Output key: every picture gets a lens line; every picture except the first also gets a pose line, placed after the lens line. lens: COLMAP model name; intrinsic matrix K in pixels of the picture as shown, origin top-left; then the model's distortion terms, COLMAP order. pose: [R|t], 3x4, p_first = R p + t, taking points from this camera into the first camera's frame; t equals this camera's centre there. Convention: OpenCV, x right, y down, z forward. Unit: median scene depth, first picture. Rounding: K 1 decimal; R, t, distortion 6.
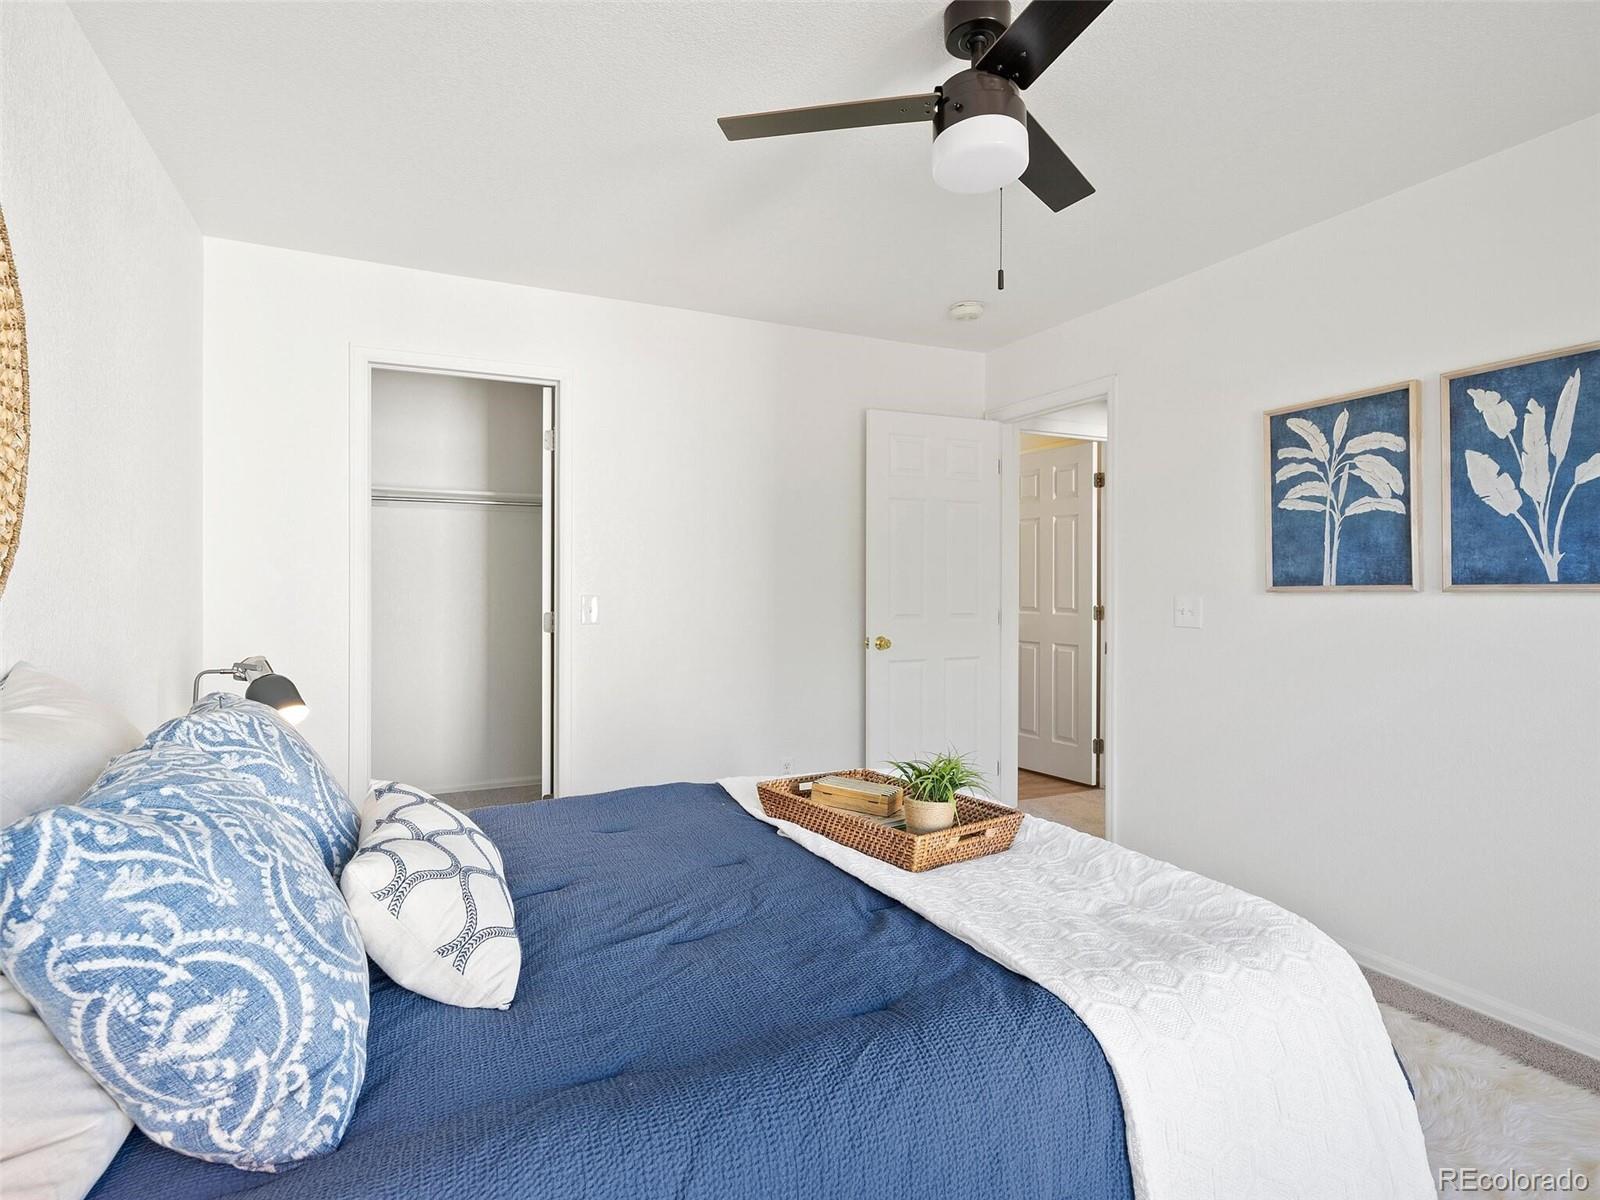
lens RADIAL K [[839.3, 0, 802.8], [0, 839.3, 595.2], [0, 0, 1]] dist [-0.003009, -0.000430]
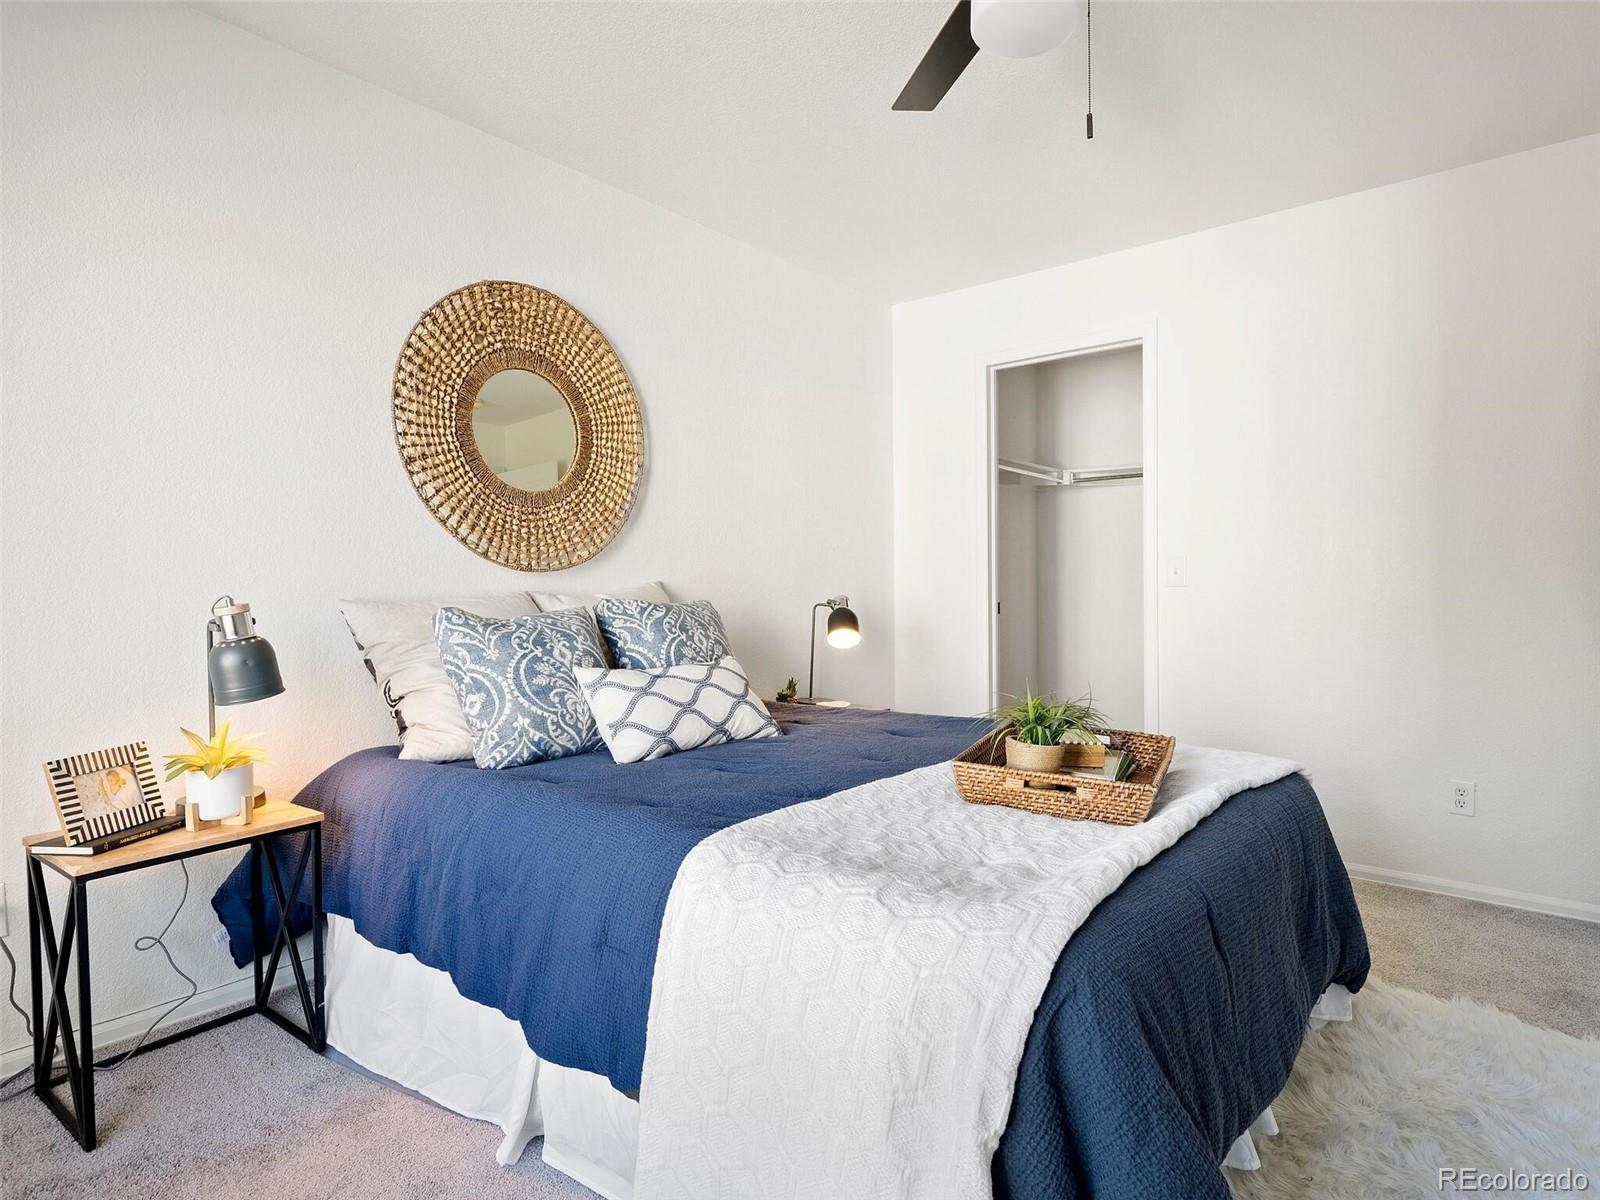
lens RADIAL K [[906.4, 0, 801.1], [0, 906.4, 595.8], [0, 0, 1]] dist [0.001562, 0.001315]
pose [[0.394695, 0.006105, -0.918792, 1.970884], [-0.007977, 0.999963, 0.003217, 0.177030], [0.918778, 0.006059, 0.394729, 0.792228]]
